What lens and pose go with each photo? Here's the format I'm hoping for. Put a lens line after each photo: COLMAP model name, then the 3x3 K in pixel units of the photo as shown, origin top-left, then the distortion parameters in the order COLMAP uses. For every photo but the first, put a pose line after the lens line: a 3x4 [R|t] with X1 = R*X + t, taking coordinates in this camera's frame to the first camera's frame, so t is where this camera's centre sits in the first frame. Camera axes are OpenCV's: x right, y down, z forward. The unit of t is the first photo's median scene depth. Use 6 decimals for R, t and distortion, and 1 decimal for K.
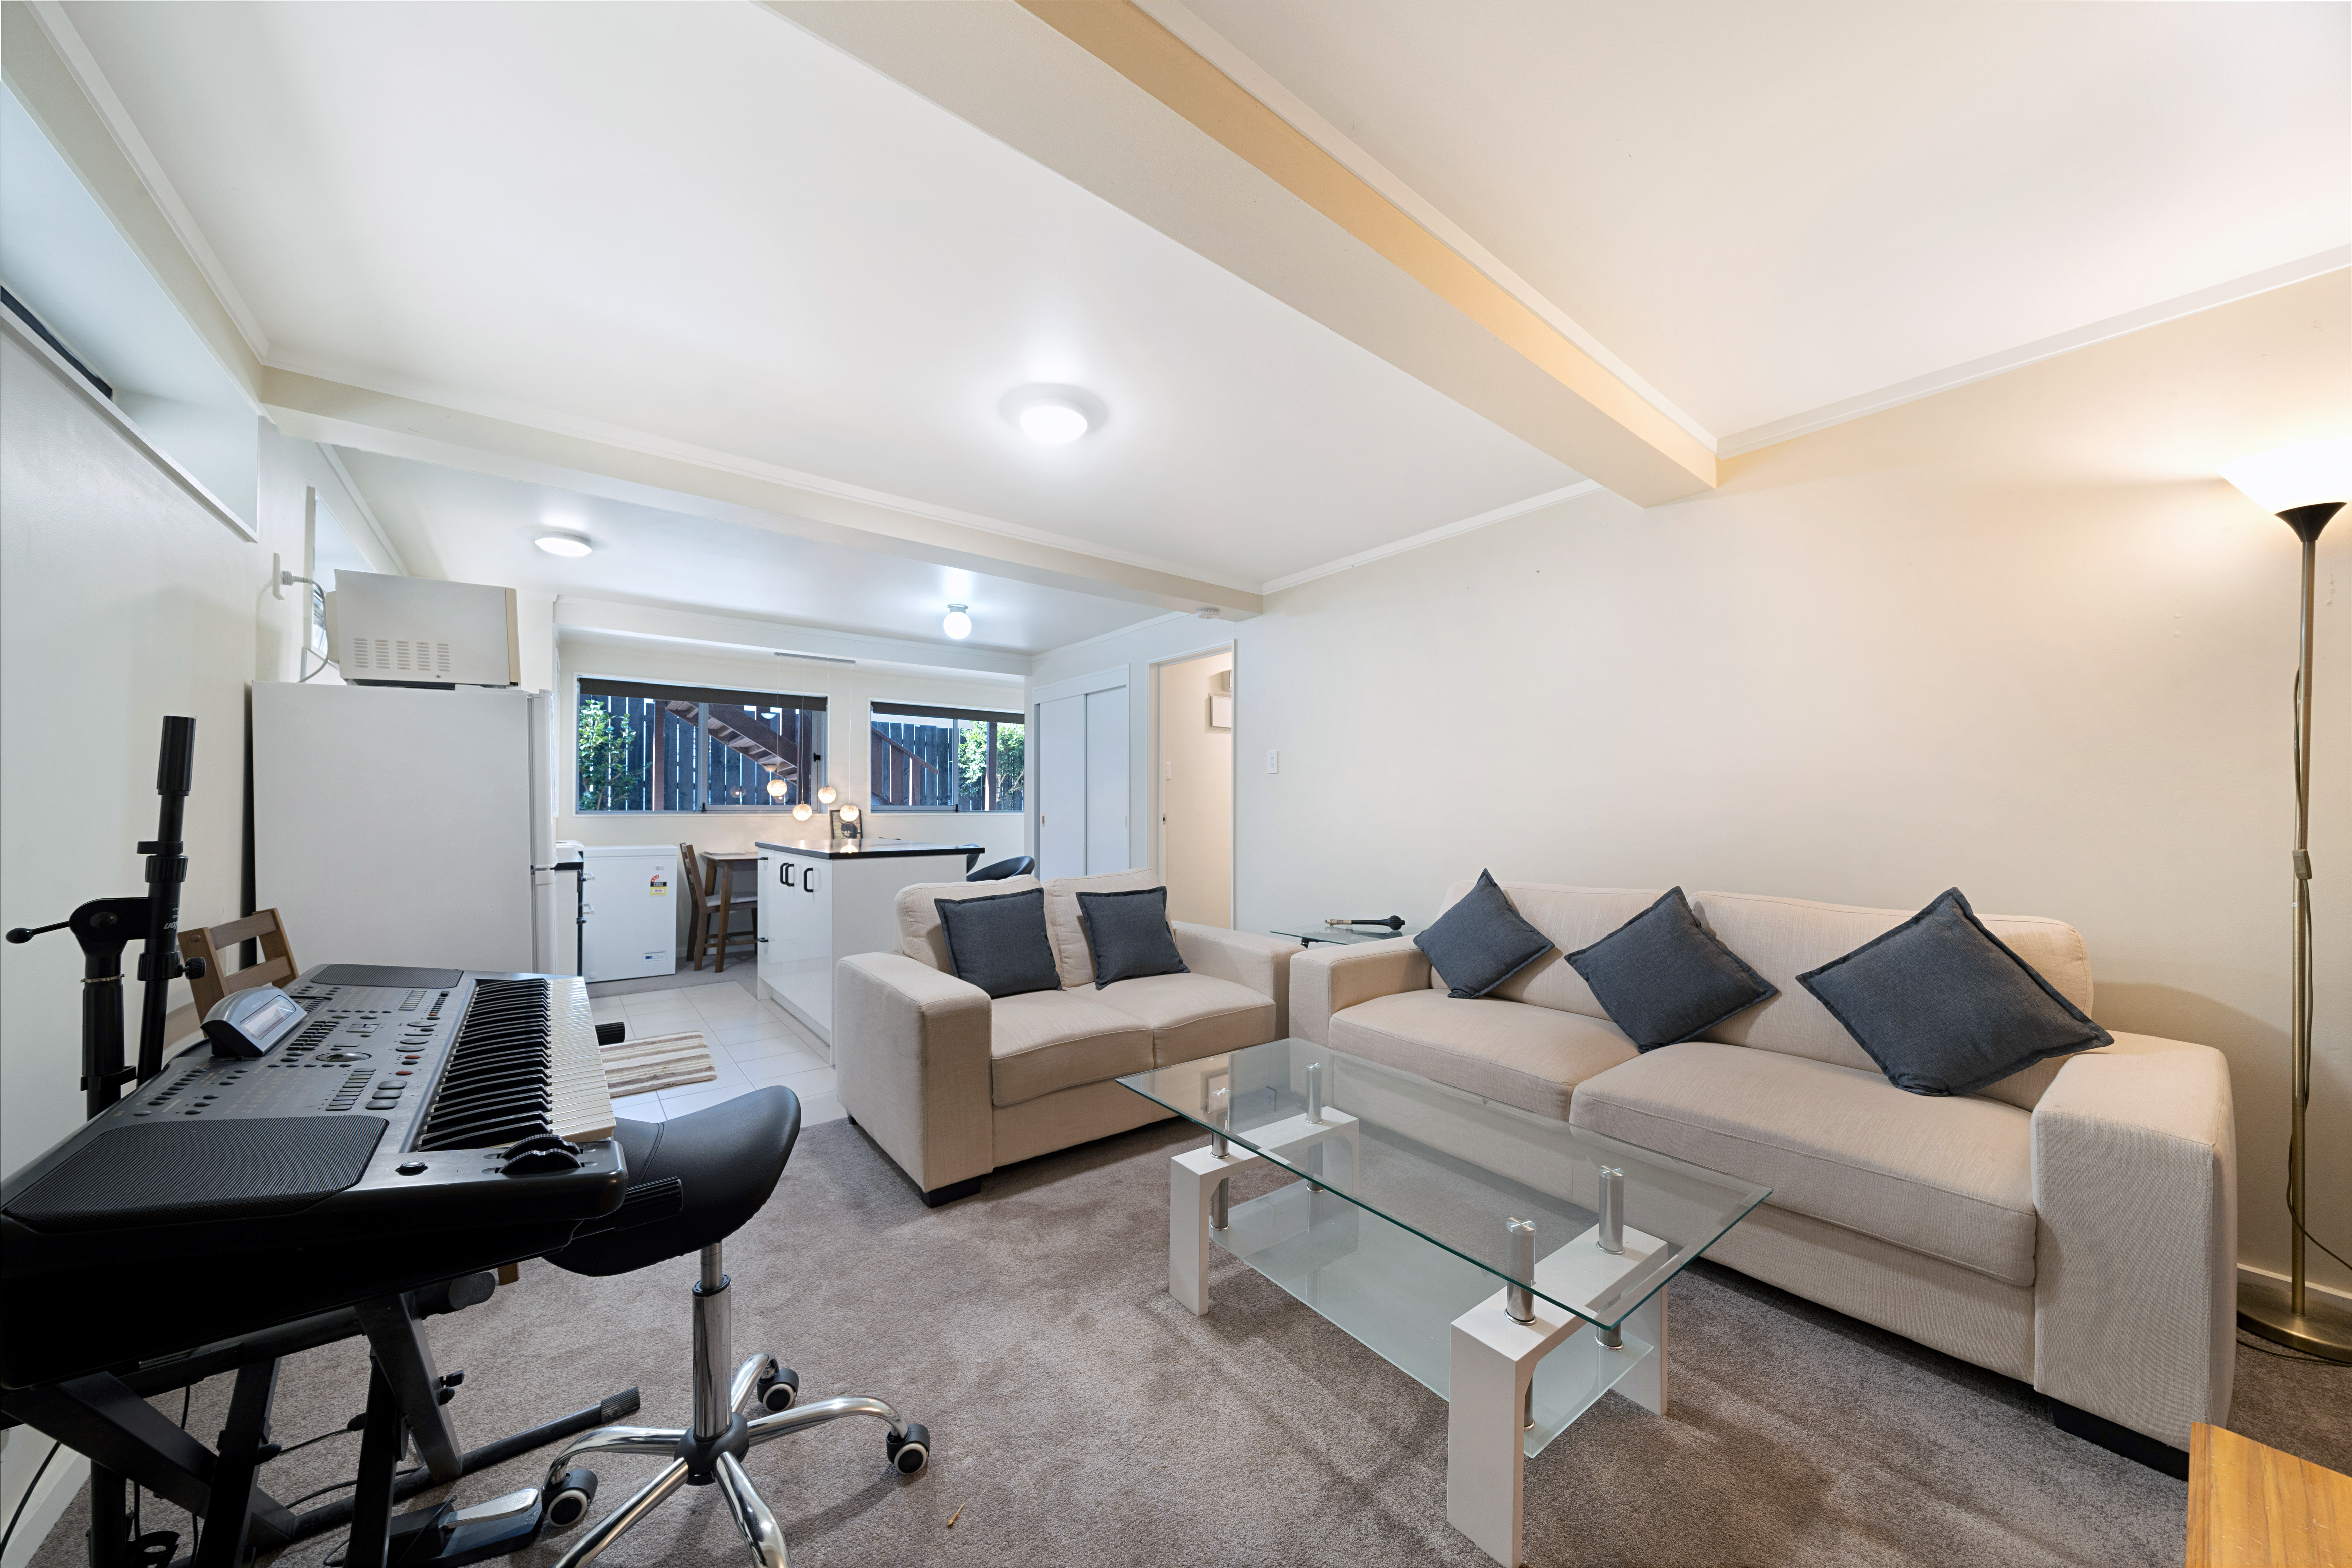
lens RADIAL K [[804.3, 0, 1177.2], [0, 804.3, 827.4], [0, 0, 1]] dist [0.000206, 0.000007]
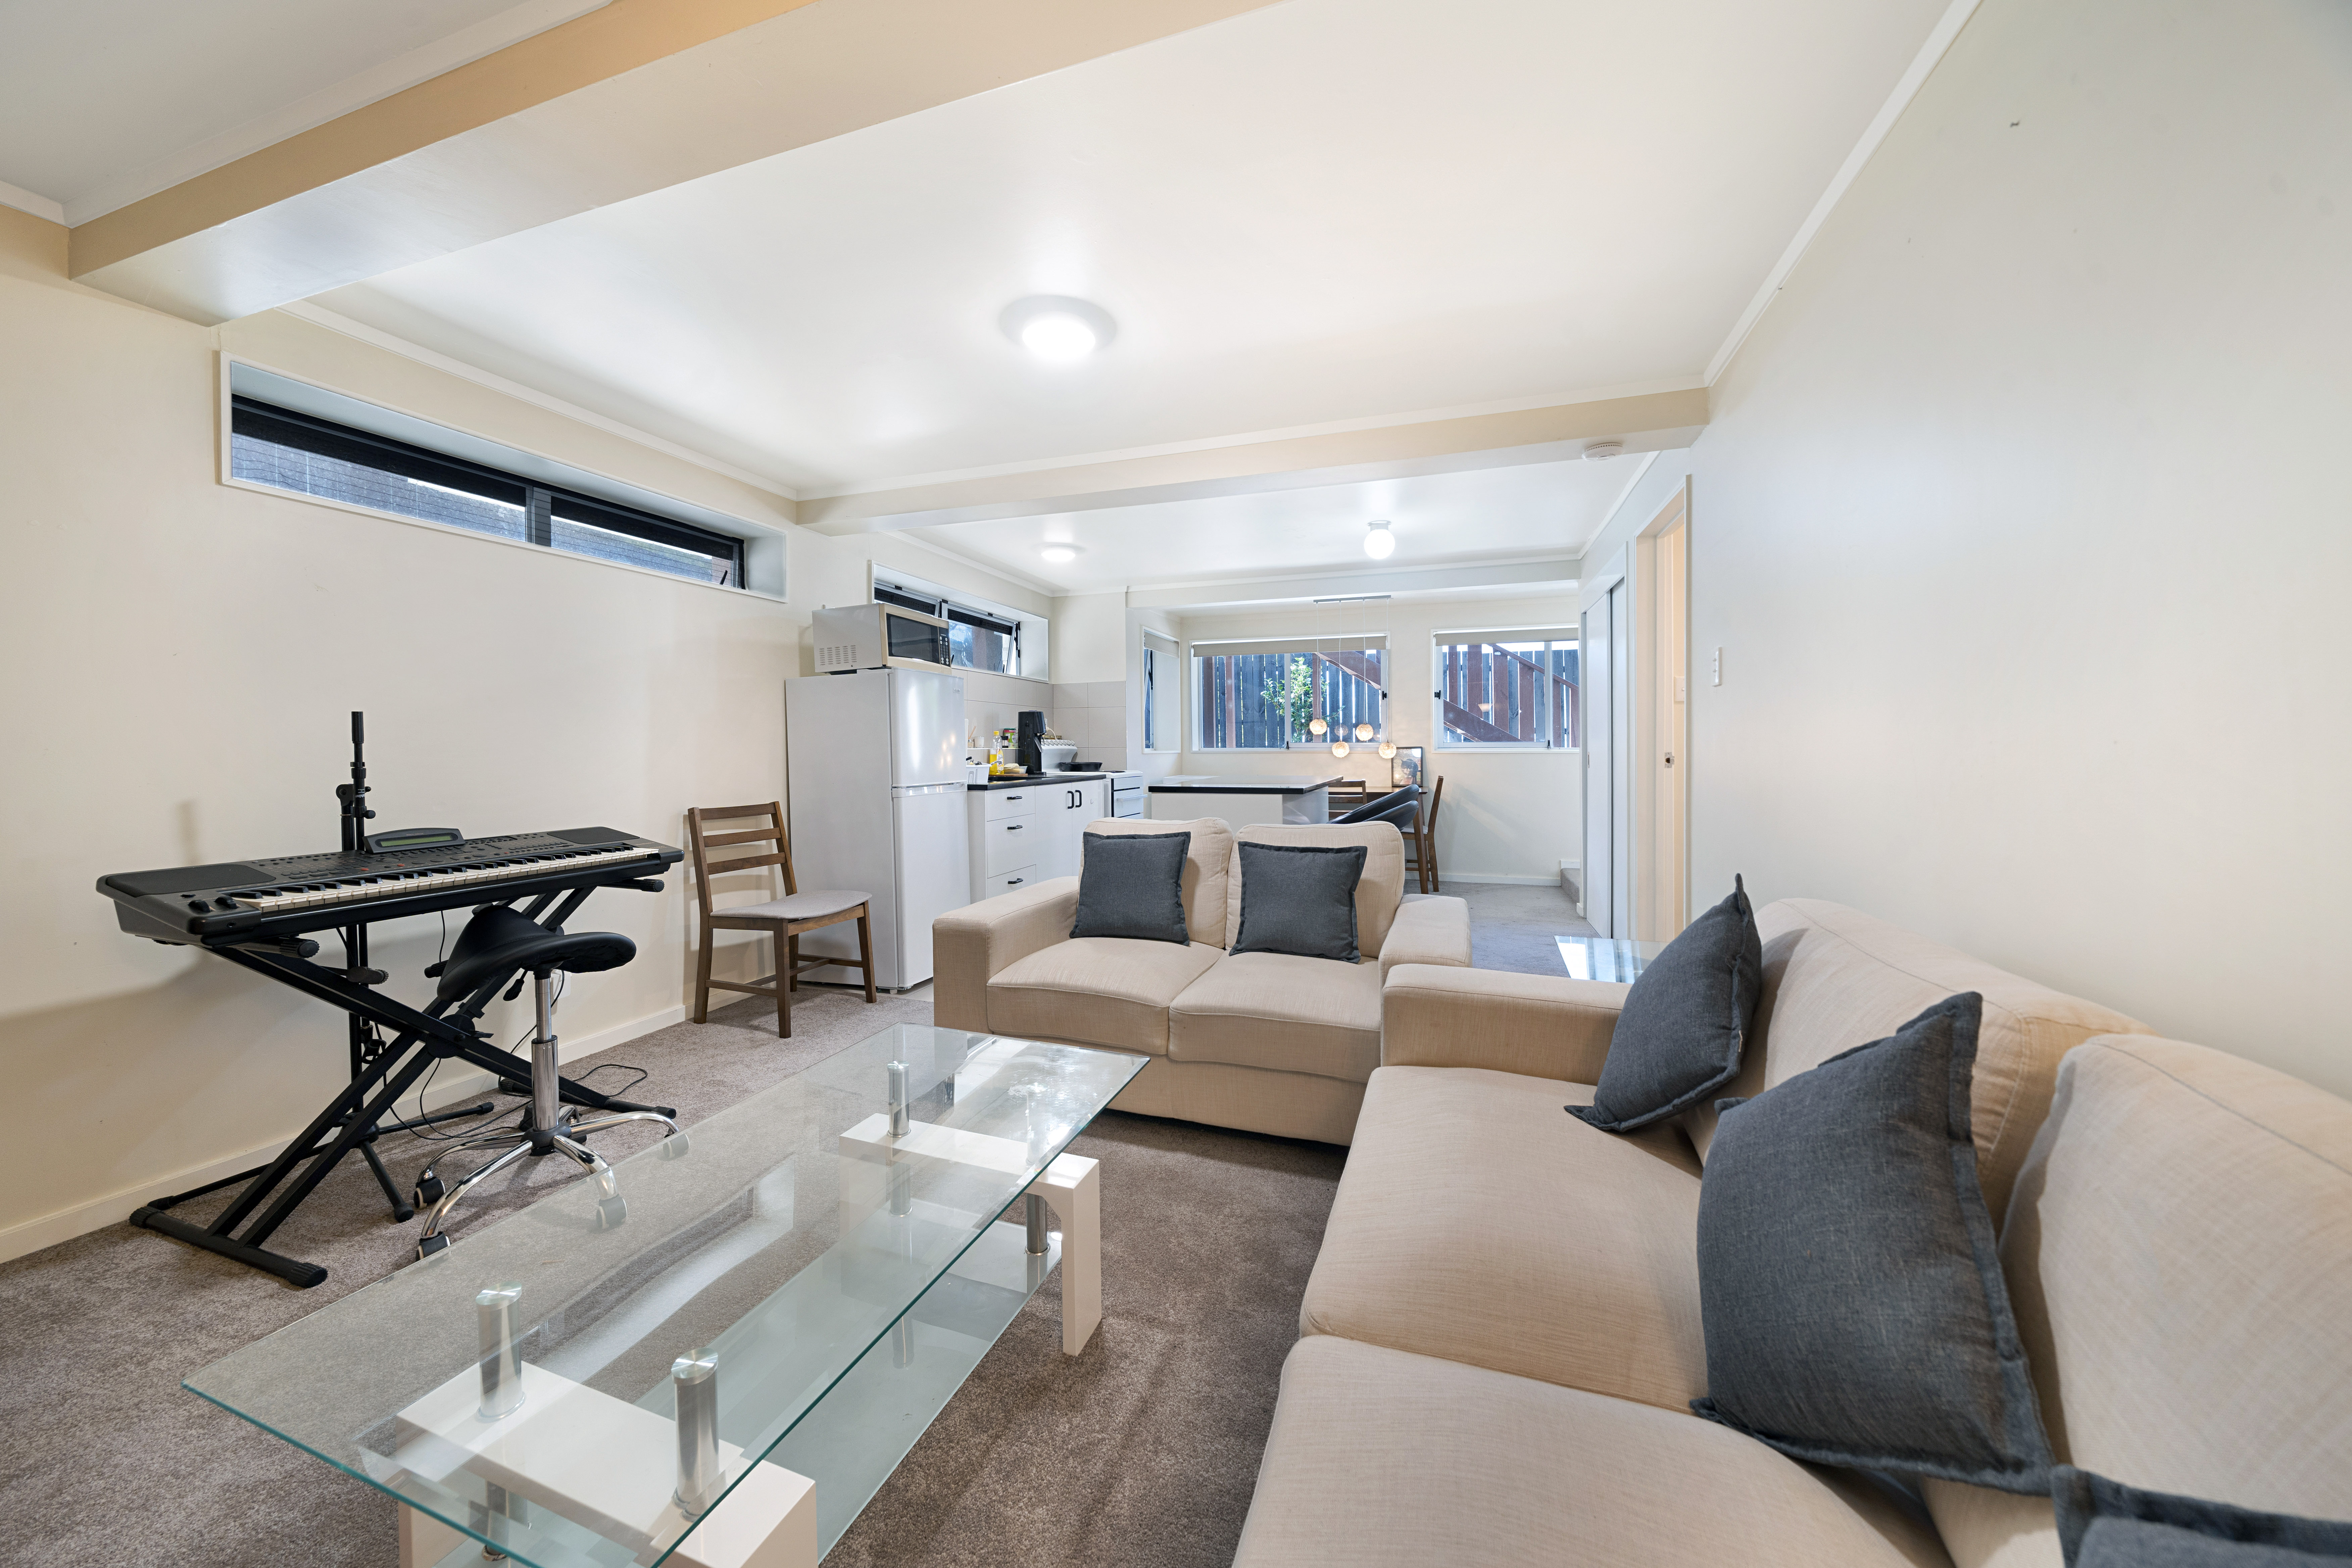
lens RADIAL K [[810.2, 0, 1176.0], [0, 810.2, 784.0], [0, 0, 1]] dist [-0.000272, -0.000010]
pose [[0.548031, 0.035630, -0.835699, 0.494521], [-0.015432, 0.999353, 0.032487, -0.008377], [0.836316, -0.004908, 0.548226, 0.401048]]
